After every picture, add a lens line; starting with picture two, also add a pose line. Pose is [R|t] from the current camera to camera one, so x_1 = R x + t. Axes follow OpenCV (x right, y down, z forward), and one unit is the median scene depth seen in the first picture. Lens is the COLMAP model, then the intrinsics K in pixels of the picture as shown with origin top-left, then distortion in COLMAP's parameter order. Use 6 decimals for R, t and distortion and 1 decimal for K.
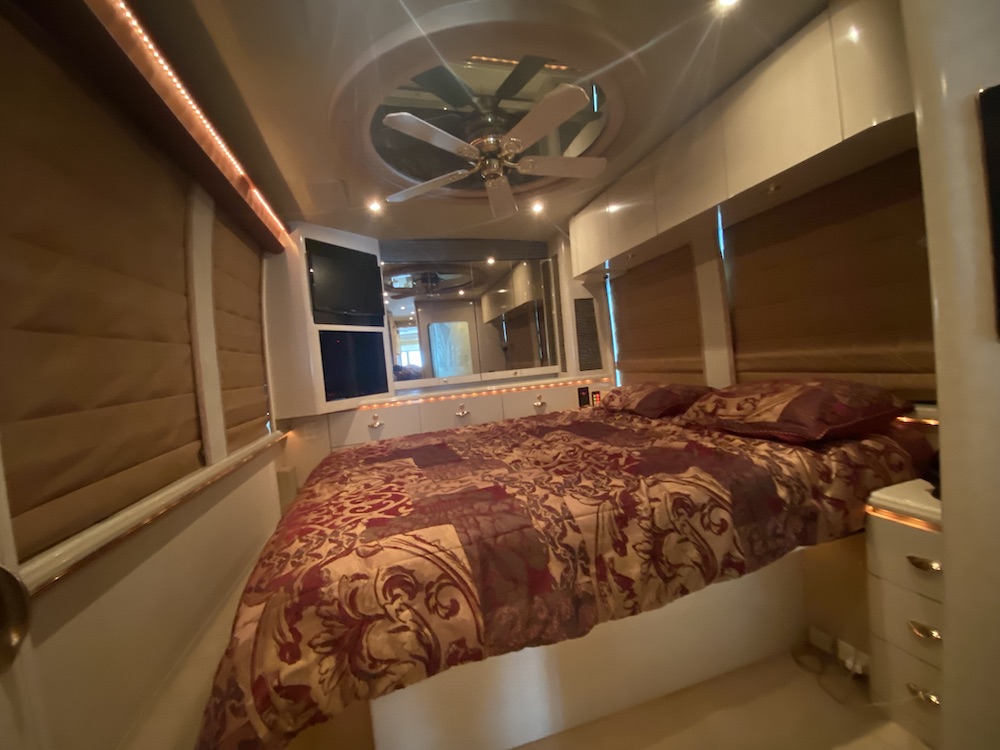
lens RADIAL K [[404.6, 0, 506.8], [0, 404.6, 372.1], [0, 0, 1]] dist [0.008756, -0.012983]
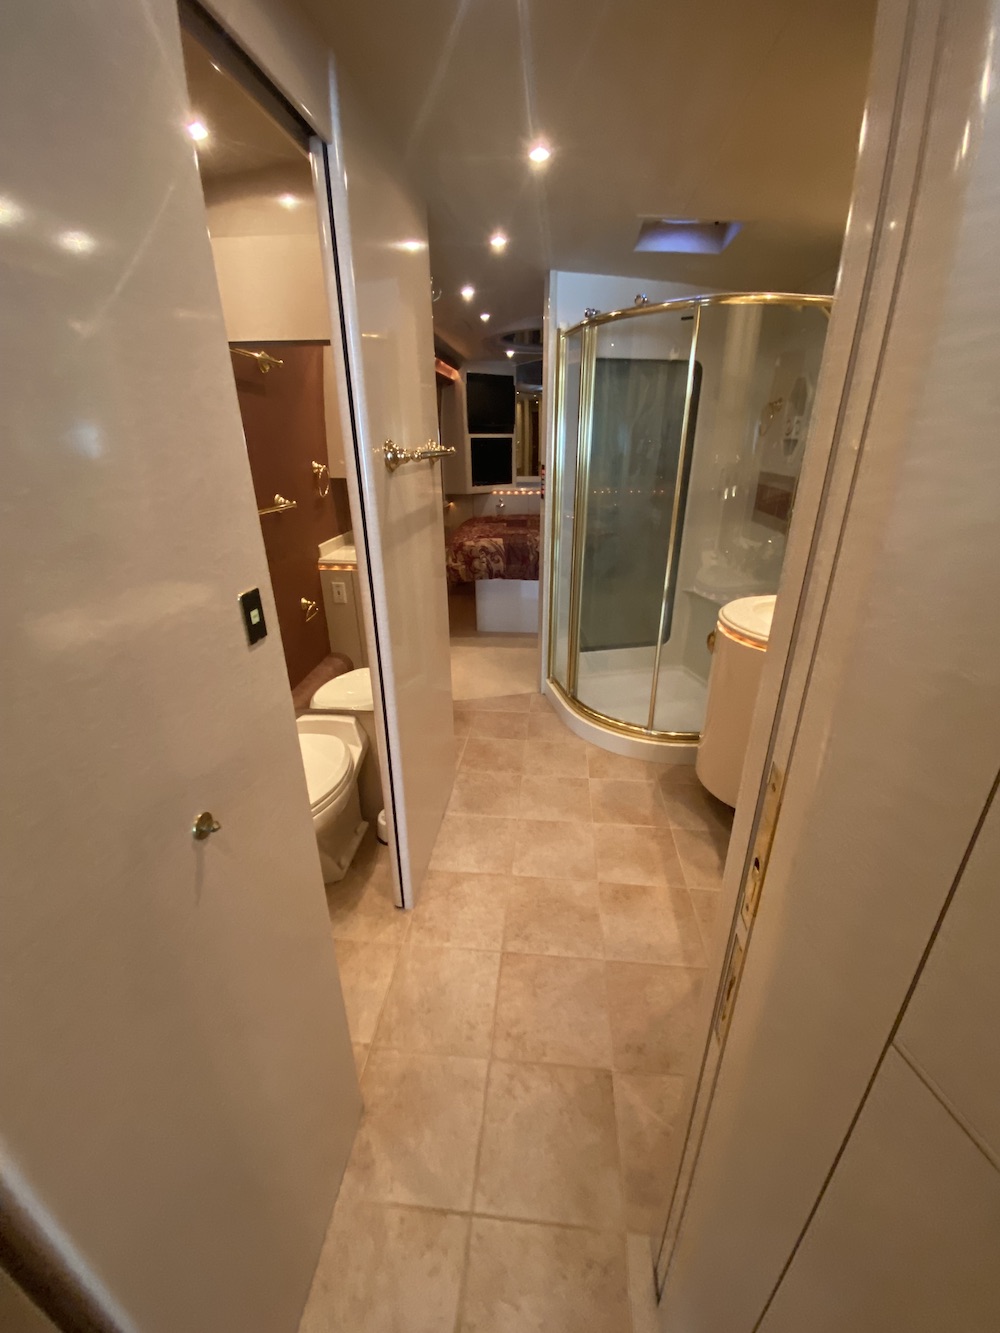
lens RADIAL K [[539.3, 0, 520.2], [0, 539.3, 664.6], [0, 0, 1]] dist [0.008756, -0.012983]
pose [[0.930979, 0.223762, -0.288460, 1.453255], [-0.100707, 0.916892, 0.386221, -0.356140], [0.350908, -0.330513, 0.876142, -2.995290]]
